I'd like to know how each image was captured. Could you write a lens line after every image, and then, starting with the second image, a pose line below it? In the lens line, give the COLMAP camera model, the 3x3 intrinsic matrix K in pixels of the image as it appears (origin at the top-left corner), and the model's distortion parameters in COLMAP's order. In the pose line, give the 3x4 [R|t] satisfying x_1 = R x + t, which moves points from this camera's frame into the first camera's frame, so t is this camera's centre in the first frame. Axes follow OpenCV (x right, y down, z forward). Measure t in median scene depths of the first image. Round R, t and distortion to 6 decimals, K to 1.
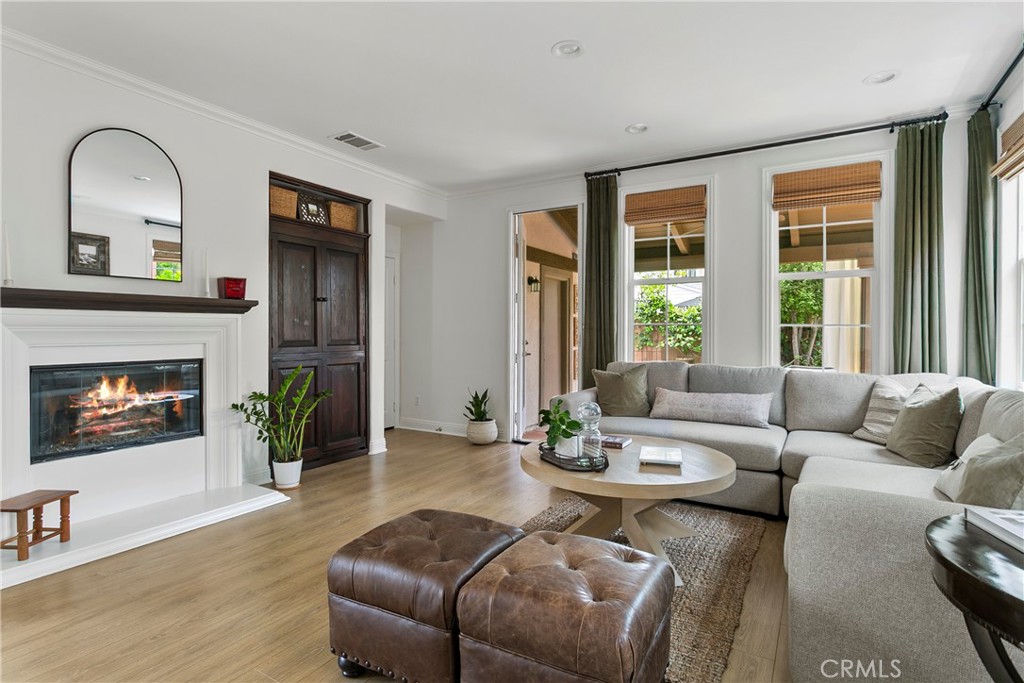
lens RADIAL K [[517.2, 0, 482.7], [0, 517.2, 334.8], [0, 0, 1]] dist [0.006367, 0.000832]
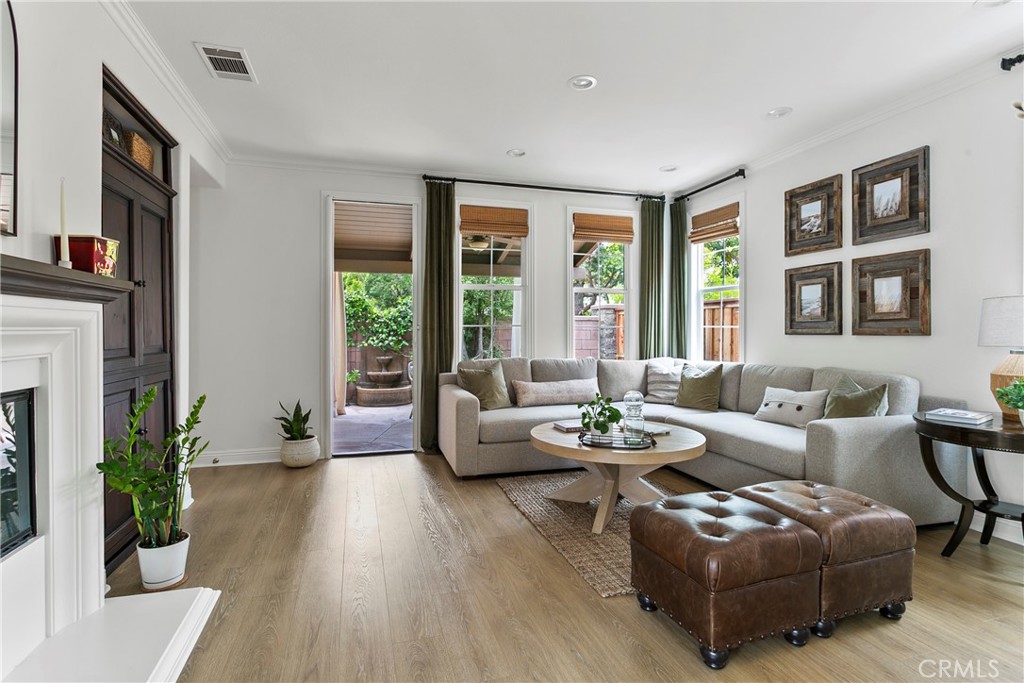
lens RADIAL K [[517.2, 0, 497.1], [0, 517.2, 330.3], [0, 0, 1]] dist [0.006367, 0.000832]
pose [[0.664020, -0.001935, 0.747712, -0.475467], [0.007975, 0.999958, -0.004495, -0.003992], [-0.747672, 0.008948, 0.664007, 0.233295]]
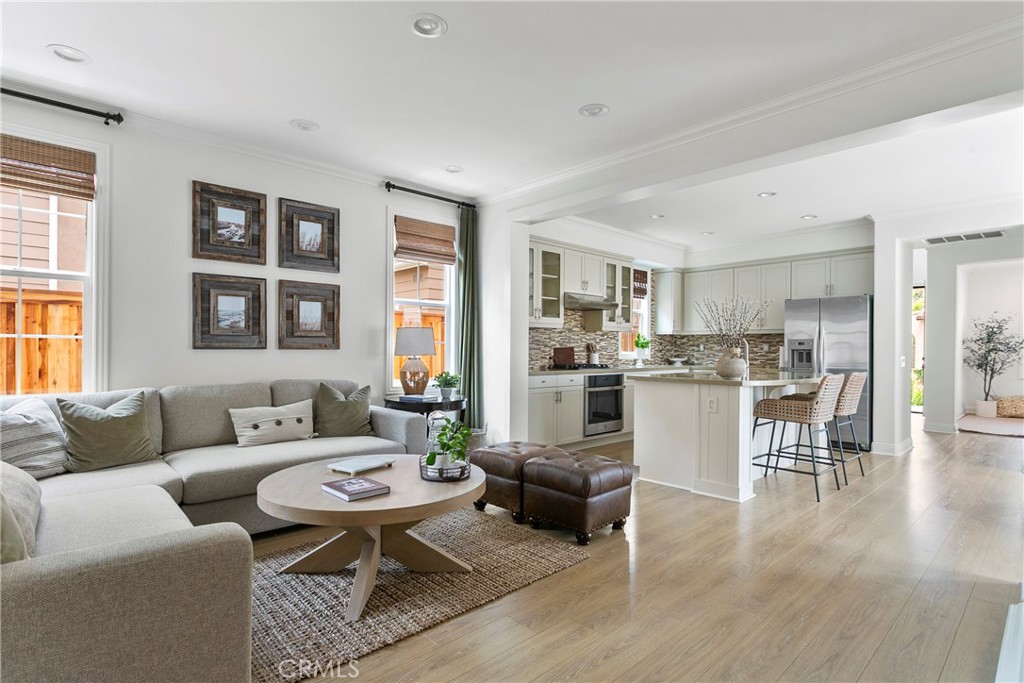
lens RADIAL K [[517.2, 0, 513.8], [0, 517.2, 346.6], [0, 0, 1]] dist [0.006367, 0.000832]
pose [[-0.969848, -0.008452, 0.243564, -0.114217], [-0.007260, 0.999957, 0.005792, -0.007904], [-0.243603, 0.003849, -0.969867, 1.086922]]
